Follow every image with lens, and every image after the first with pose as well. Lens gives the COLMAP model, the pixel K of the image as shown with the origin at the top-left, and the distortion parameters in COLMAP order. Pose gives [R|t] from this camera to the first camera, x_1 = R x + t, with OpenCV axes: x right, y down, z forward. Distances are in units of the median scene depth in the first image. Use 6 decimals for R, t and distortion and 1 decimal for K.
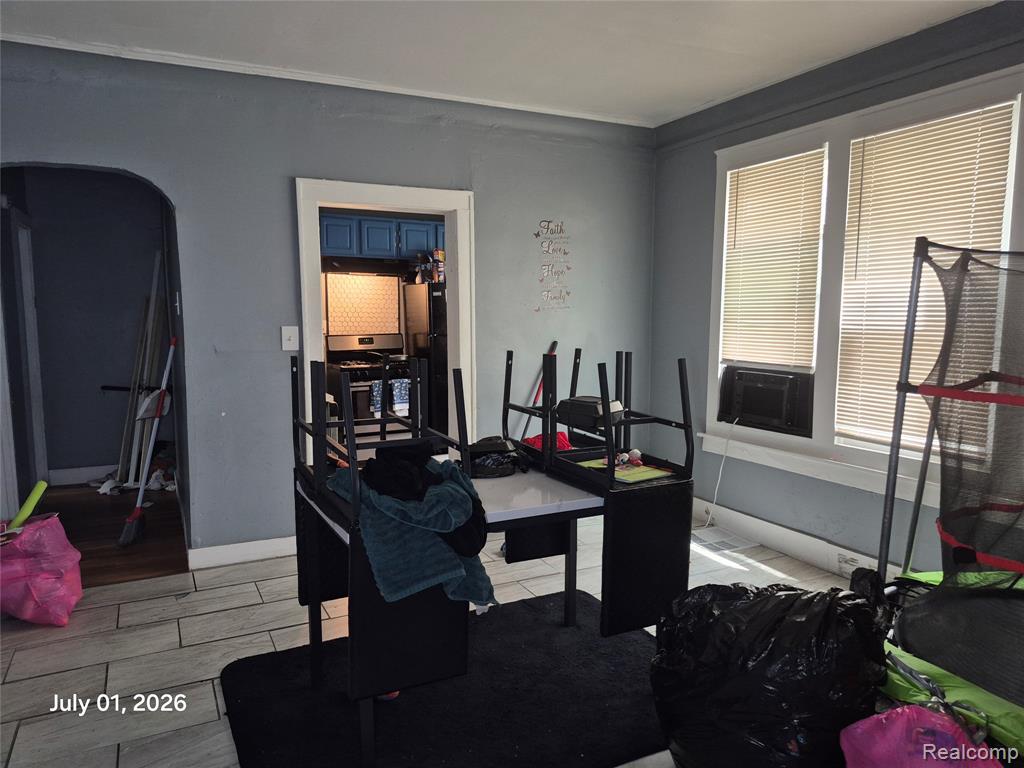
lens RADIAL K [[692.6, 0, 513.5], [0, 692.6, 389.7], [0, 0, 1]] dist [0.050259, -0.003368]
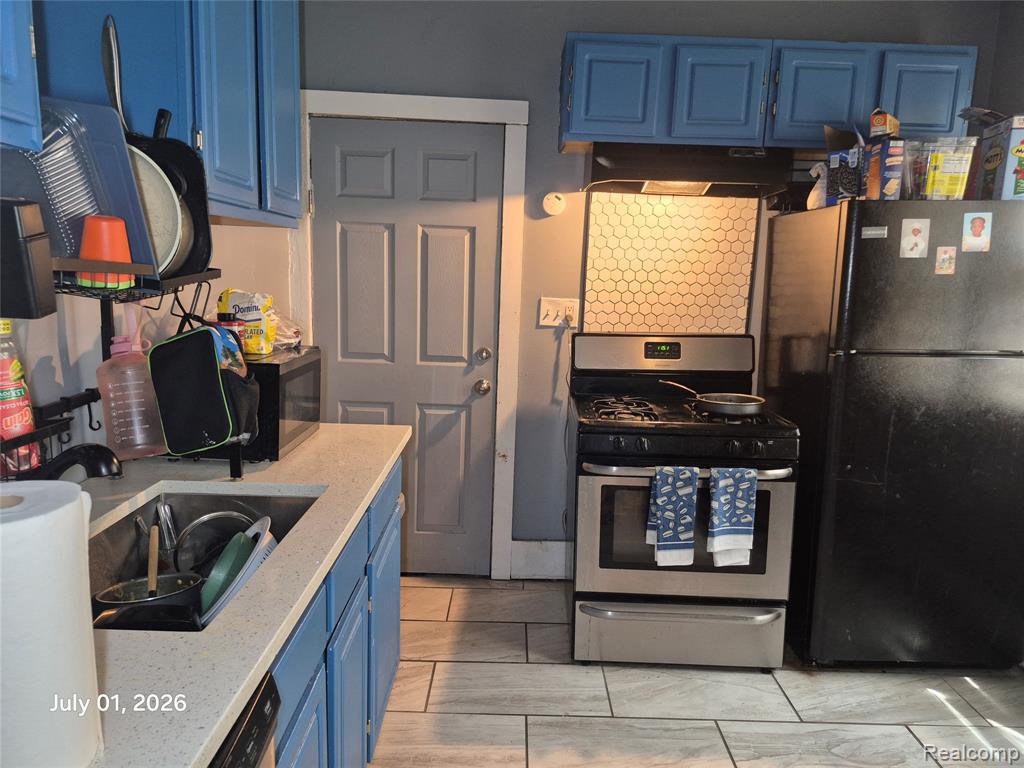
lens RADIAL K [[692.6, 0, 510.8], [0, 692.6, 390.1], [0, 0, 1]] dist [0.050259, -0.003368]
pose [[0.880252, 0.101629, -0.463494, -0.095173], [-0.079643, 0.994581, 0.066825, -0.066905], [0.467774, -0.021909, 0.883576, 0.582219]]
